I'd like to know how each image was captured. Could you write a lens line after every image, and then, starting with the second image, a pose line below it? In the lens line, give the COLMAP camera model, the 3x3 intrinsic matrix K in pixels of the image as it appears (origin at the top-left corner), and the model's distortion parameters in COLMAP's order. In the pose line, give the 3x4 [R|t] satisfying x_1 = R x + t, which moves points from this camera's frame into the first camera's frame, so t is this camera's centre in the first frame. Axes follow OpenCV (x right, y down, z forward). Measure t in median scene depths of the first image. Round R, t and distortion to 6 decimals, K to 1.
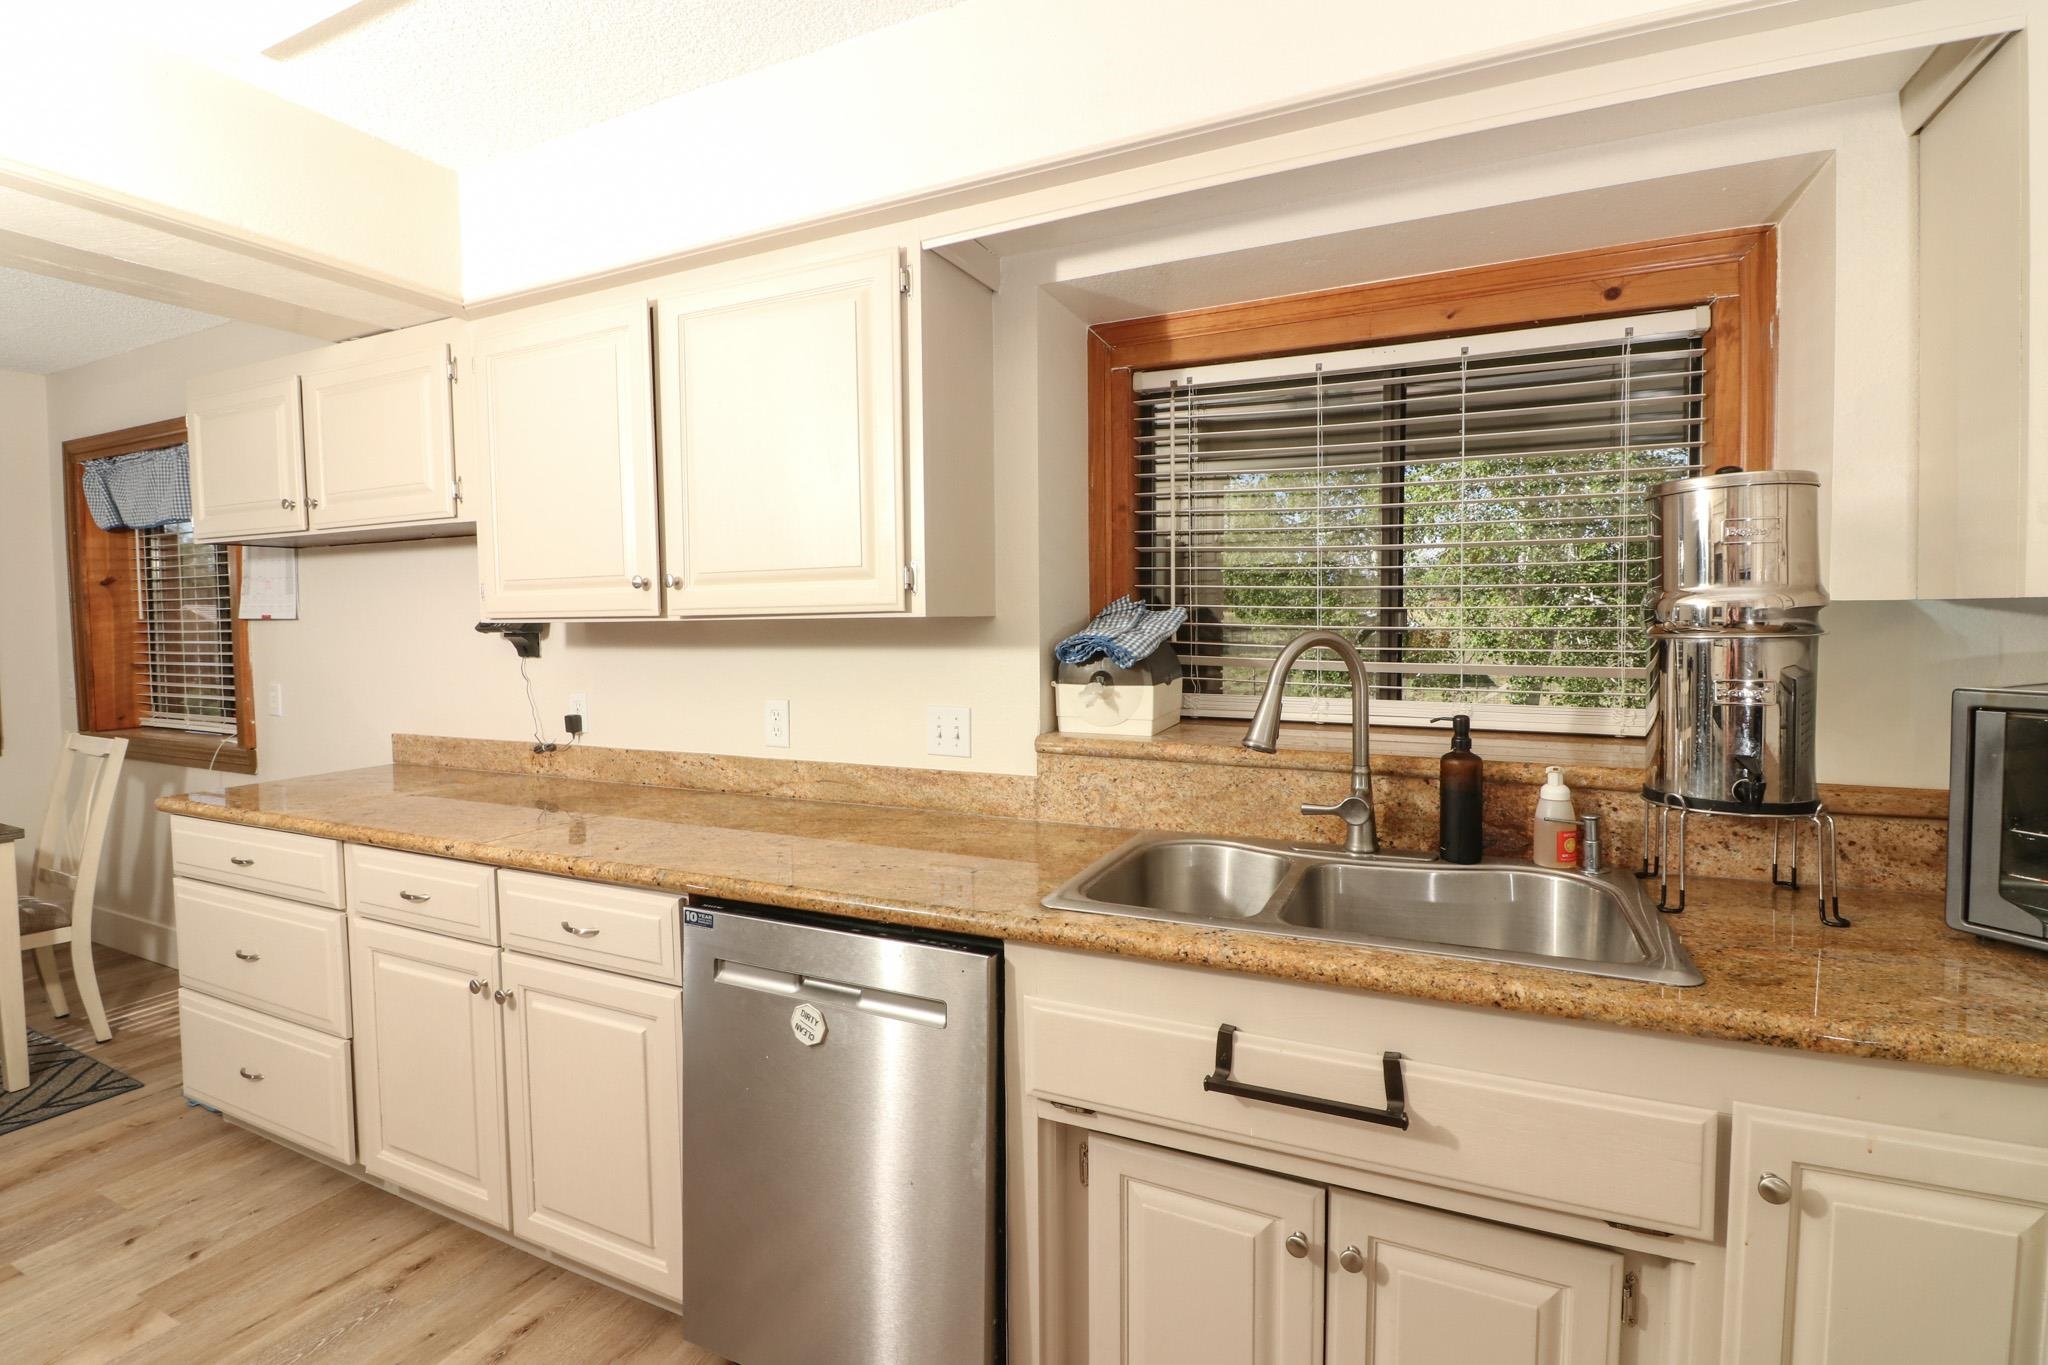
lens RADIAL K [[939.7, 0, 1029.2], [0, 939.7, 666.2], [0, 0, 1]] dist [-0.001375, -0.007975]
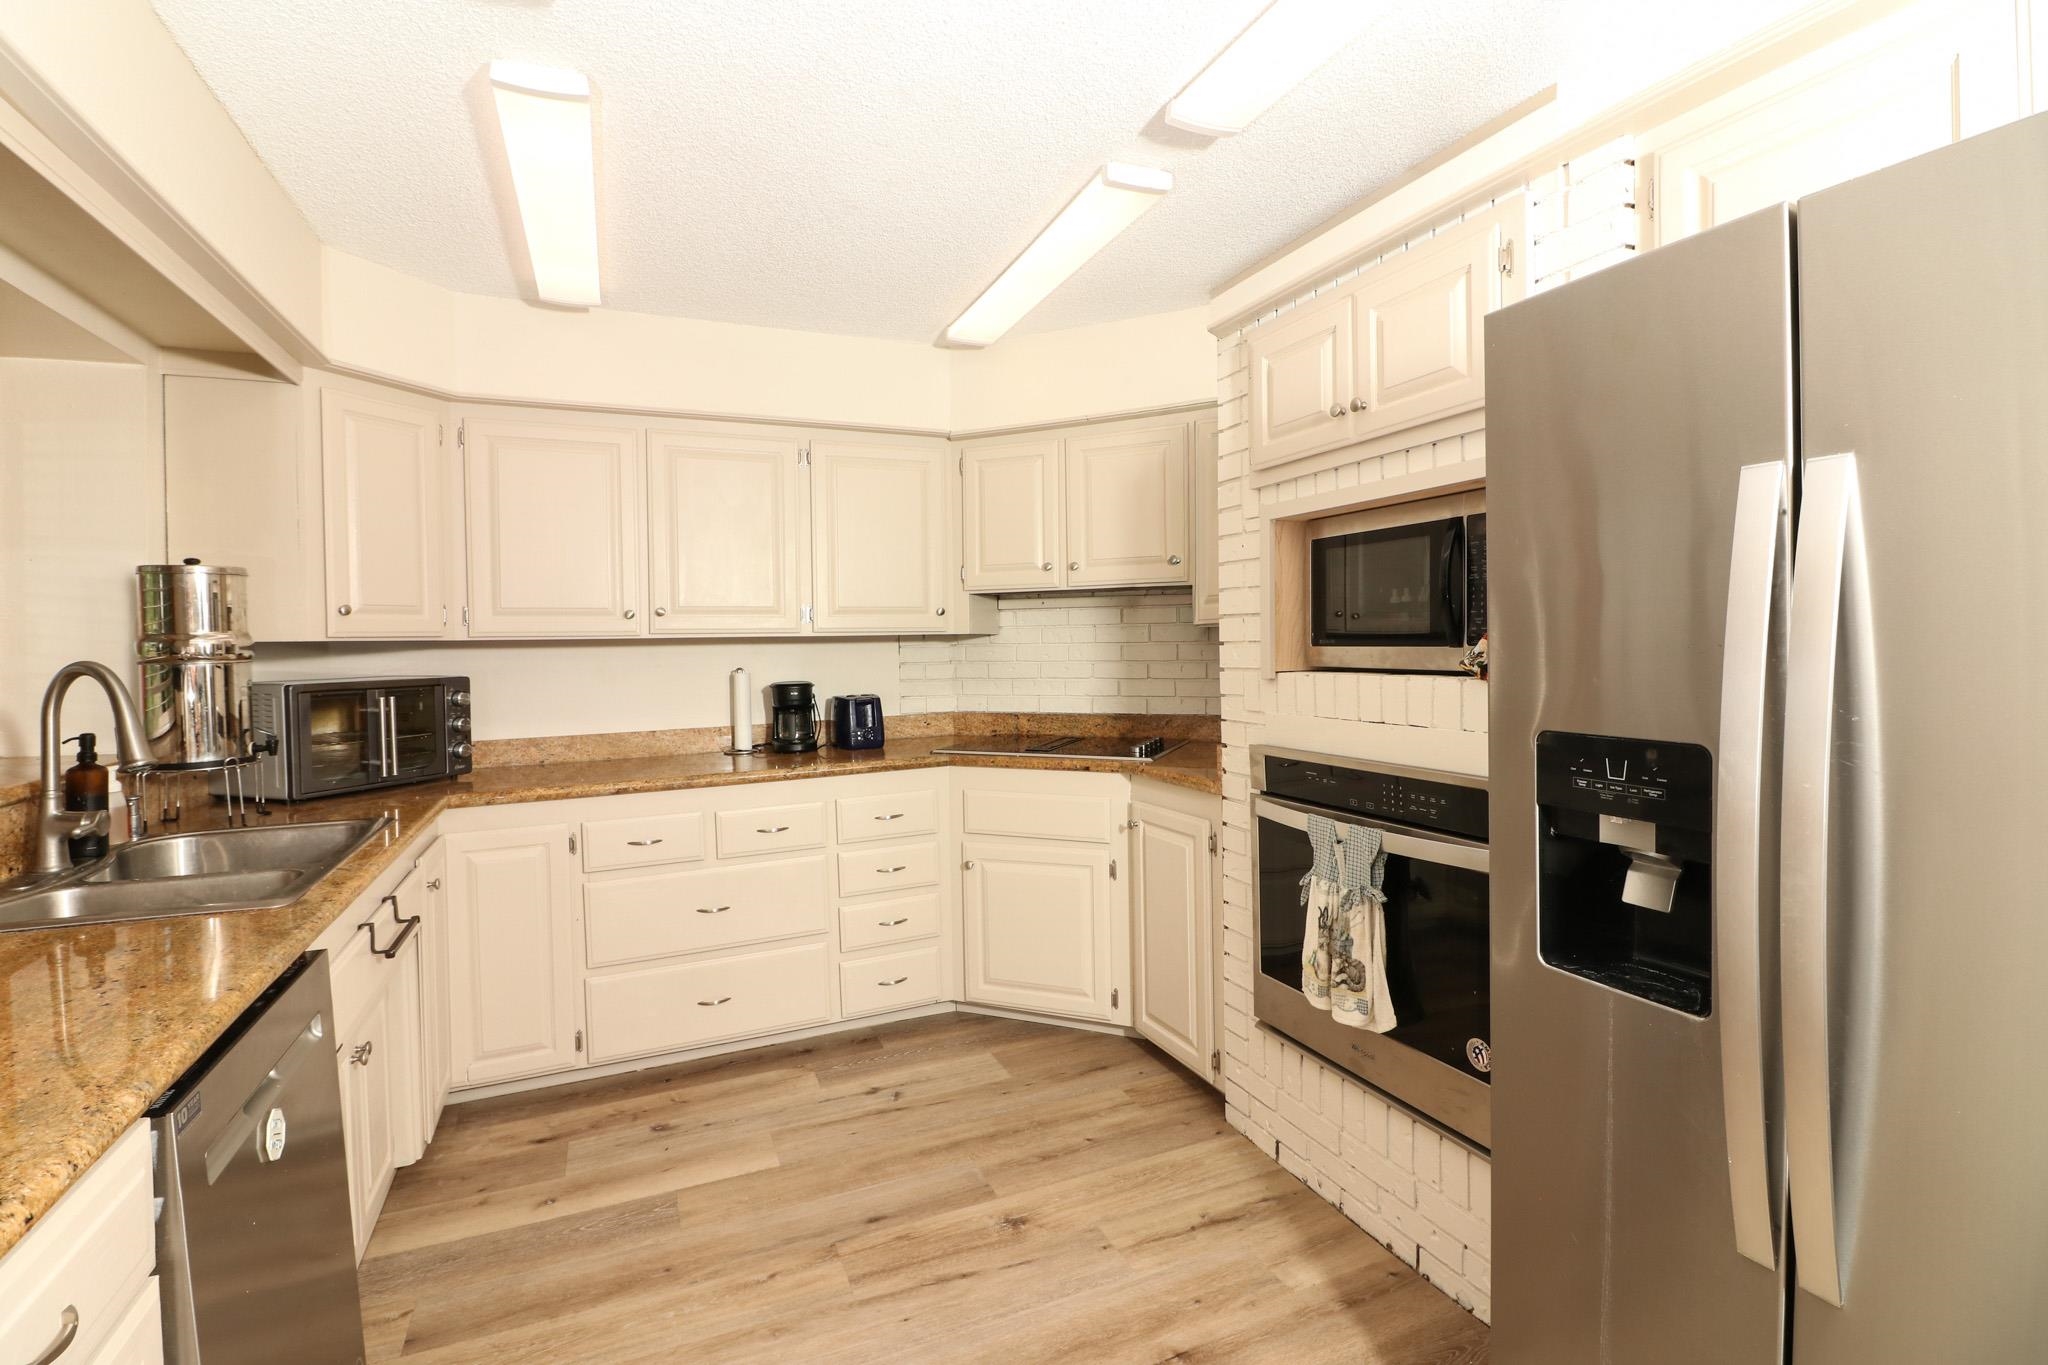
lens RADIAL K [[939.7, 0, 1028.8], [0, 939.7, 666.9], [0, 0, 1]] dist [-0.001375, -0.007975]
pose [[-0.751654, 0.005504, 0.659535, -0.921695], [0.056296, 0.996851, 0.055840, -0.023336], [-0.657151, 0.079102, -0.749597, 0.829825]]
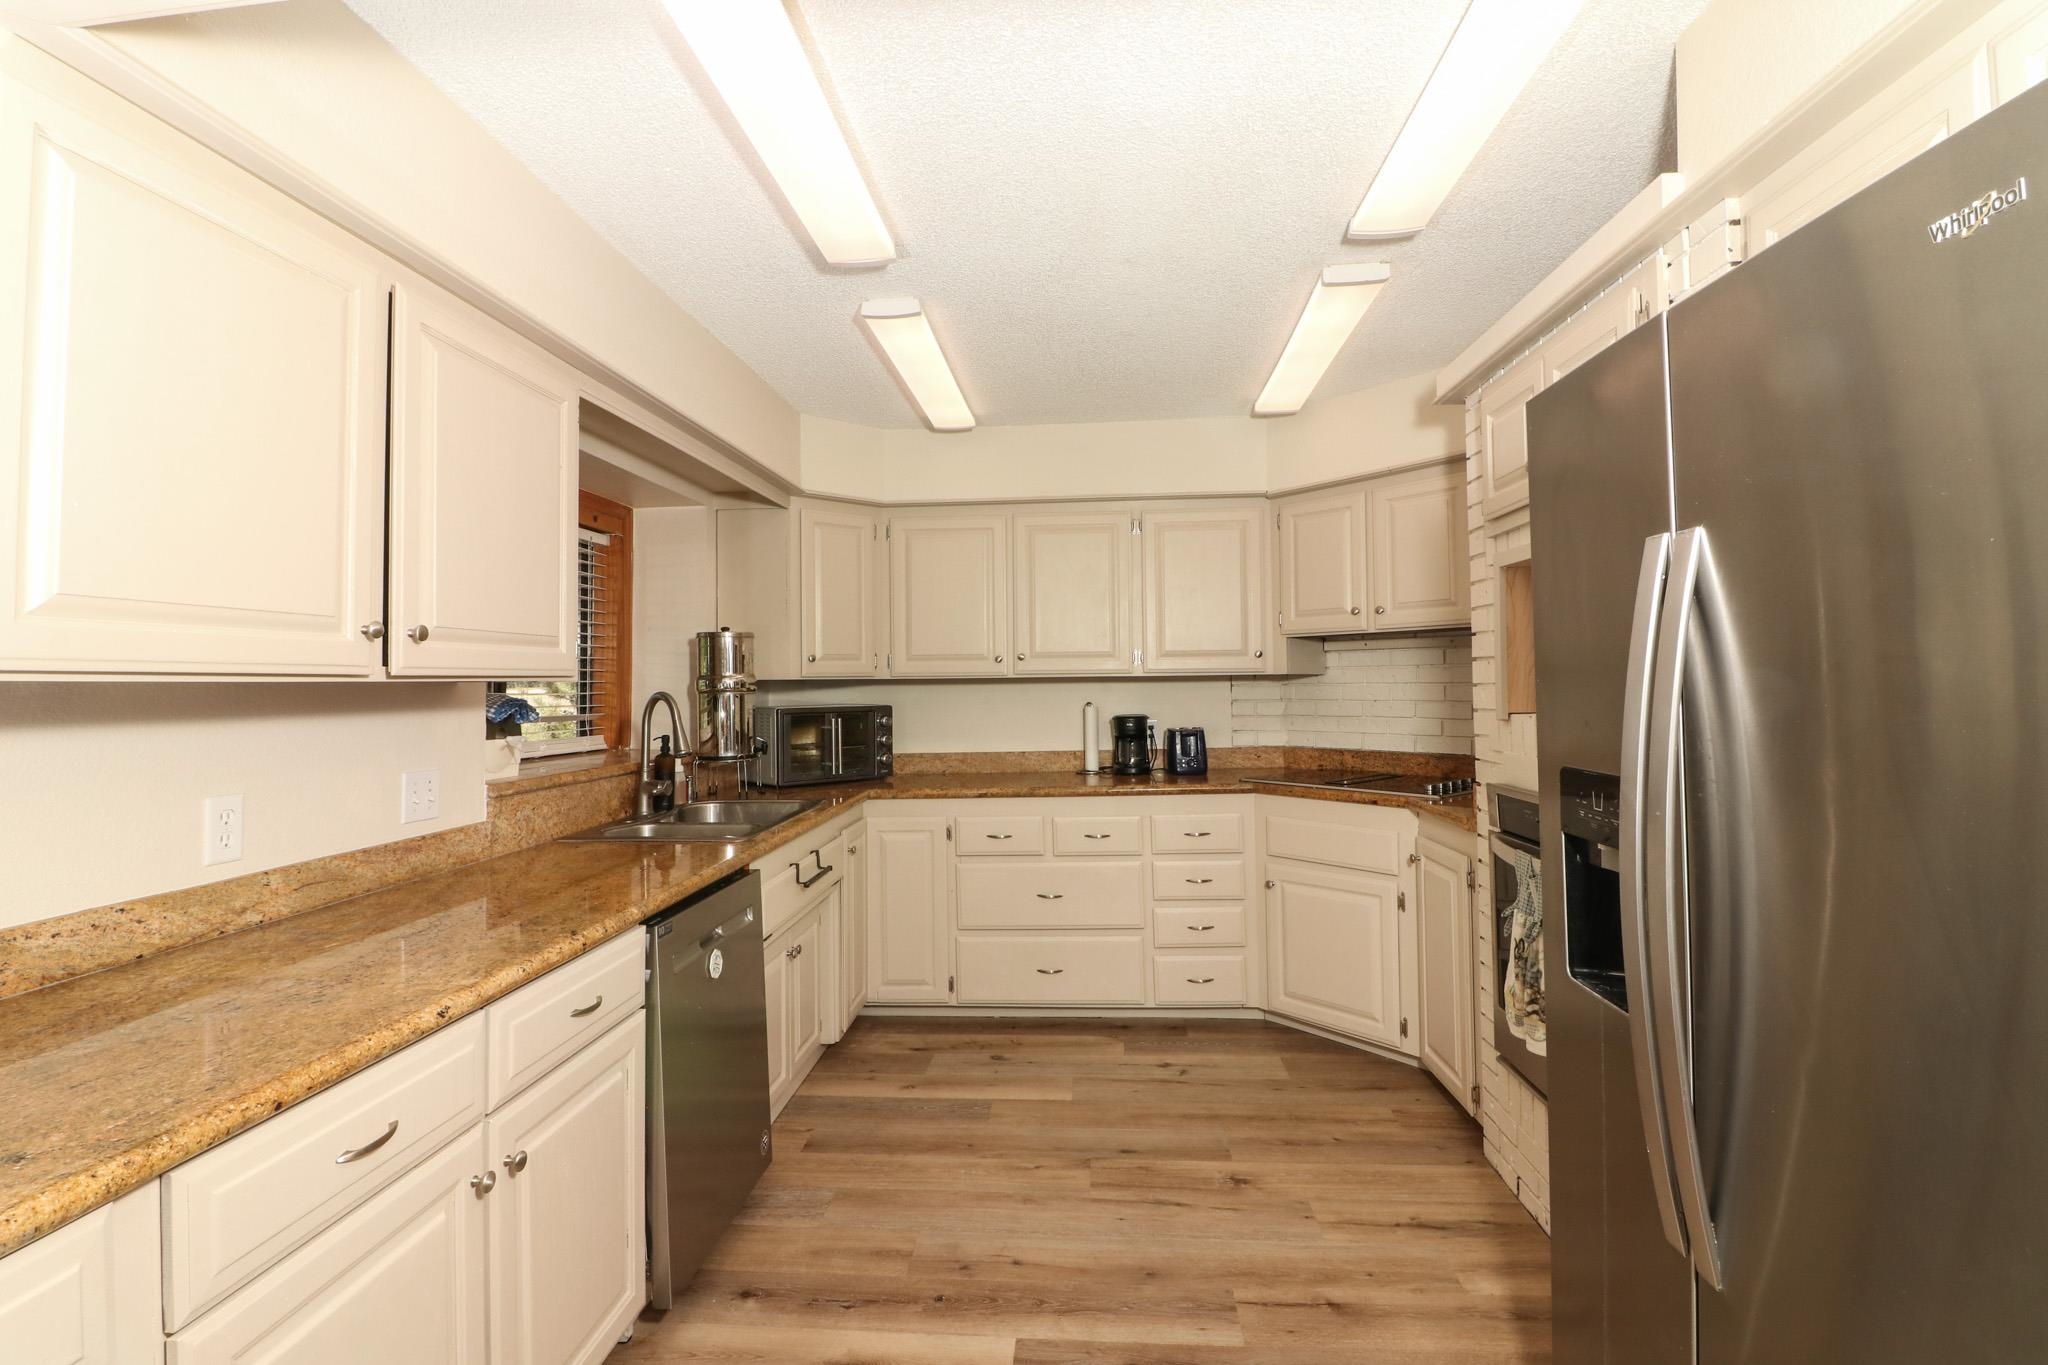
lens RADIAL K [[939.7, 0, 1033.1], [0, 939.7, 676.3], [0, 0, 1]] dist [-0.001375, -0.007975]
pose [[-0.368909, 0.023018, 0.929181, -1.269562], [0.059919, 0.998203, -0.000939, -0.017791], [-0.927532, 0.055329, -0.369625, 0.765878]]
